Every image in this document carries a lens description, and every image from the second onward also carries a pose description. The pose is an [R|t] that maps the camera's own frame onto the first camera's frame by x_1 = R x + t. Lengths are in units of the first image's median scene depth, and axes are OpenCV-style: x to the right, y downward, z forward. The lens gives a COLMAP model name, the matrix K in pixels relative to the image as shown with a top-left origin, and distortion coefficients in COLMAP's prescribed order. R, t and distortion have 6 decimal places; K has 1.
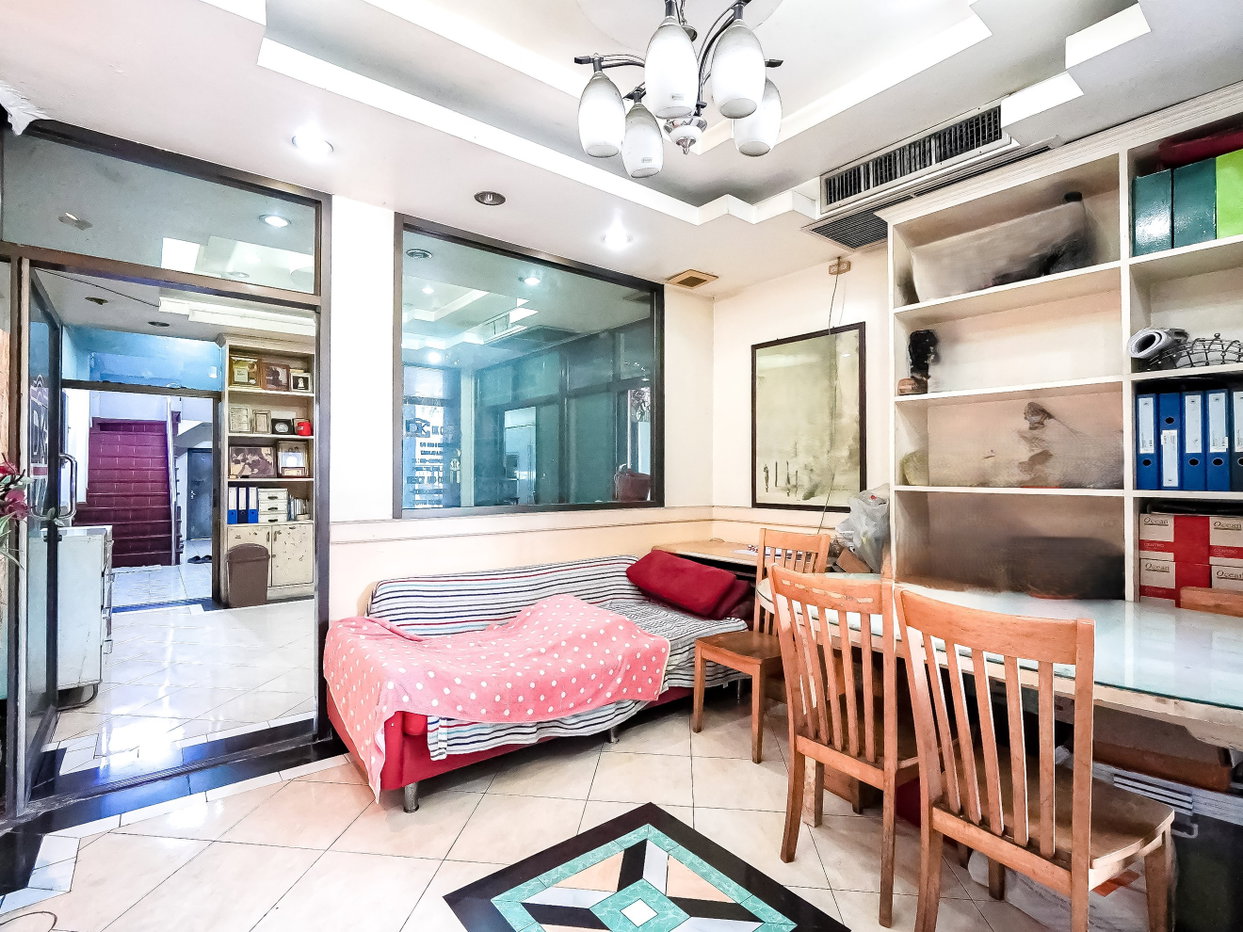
lens RADIAL K [[585.4, 0, 622.2], [0, 585.4, 468.4], [0, 0, 1]] dist [-0.002230, -0.000047]
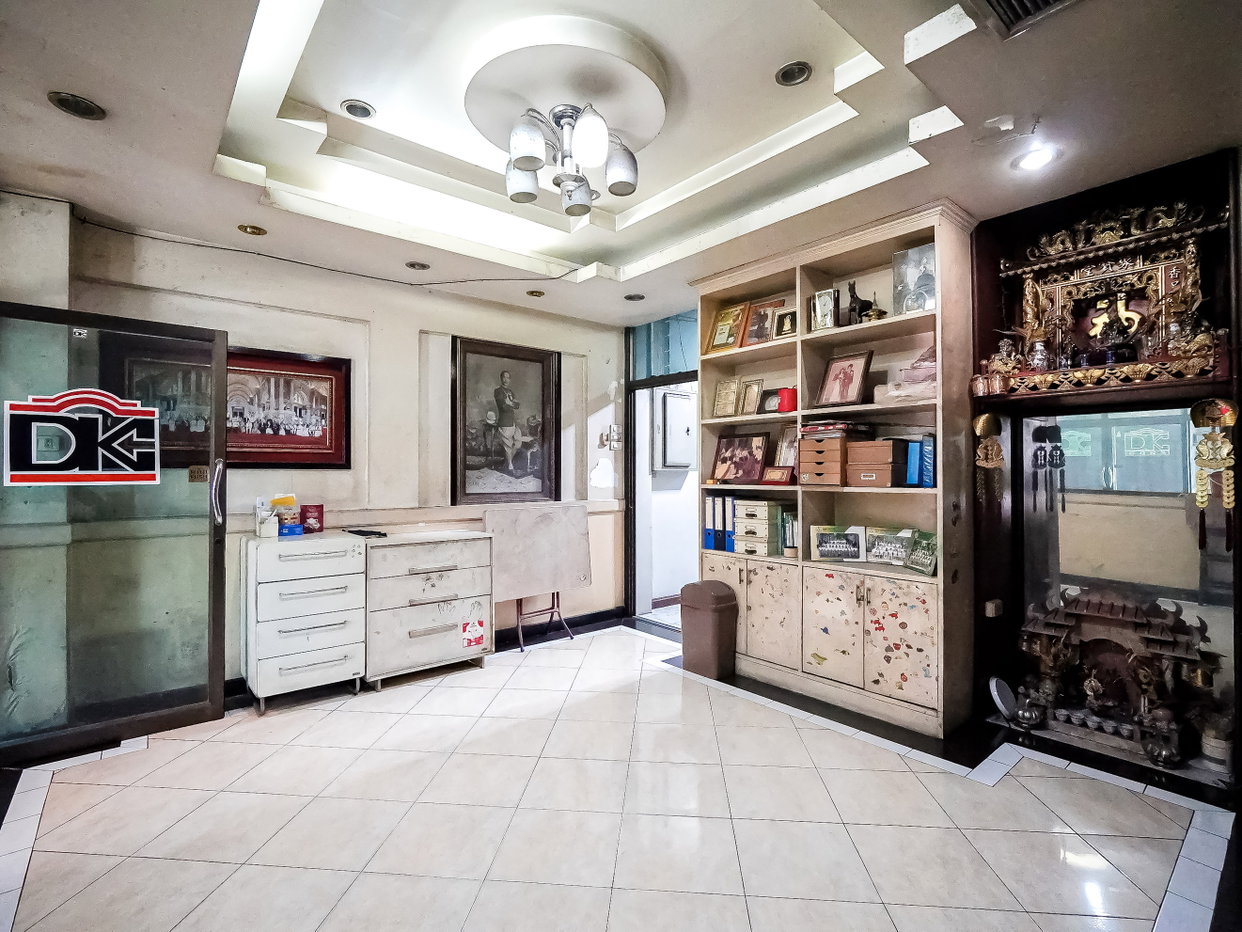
lens RADIAL K [[584.9, 0, 622.0], [0, 584.9, 463.4], [0, 0, 1]] dist [-0.002230, -0.000047]
pose [[-0.010486, -0.017847, -0.999786, 0.039490], [0.013126, 0.999752, -0.017984, 0.003391], [0.999859, -0.013312, -0.010249, 0.872482]]
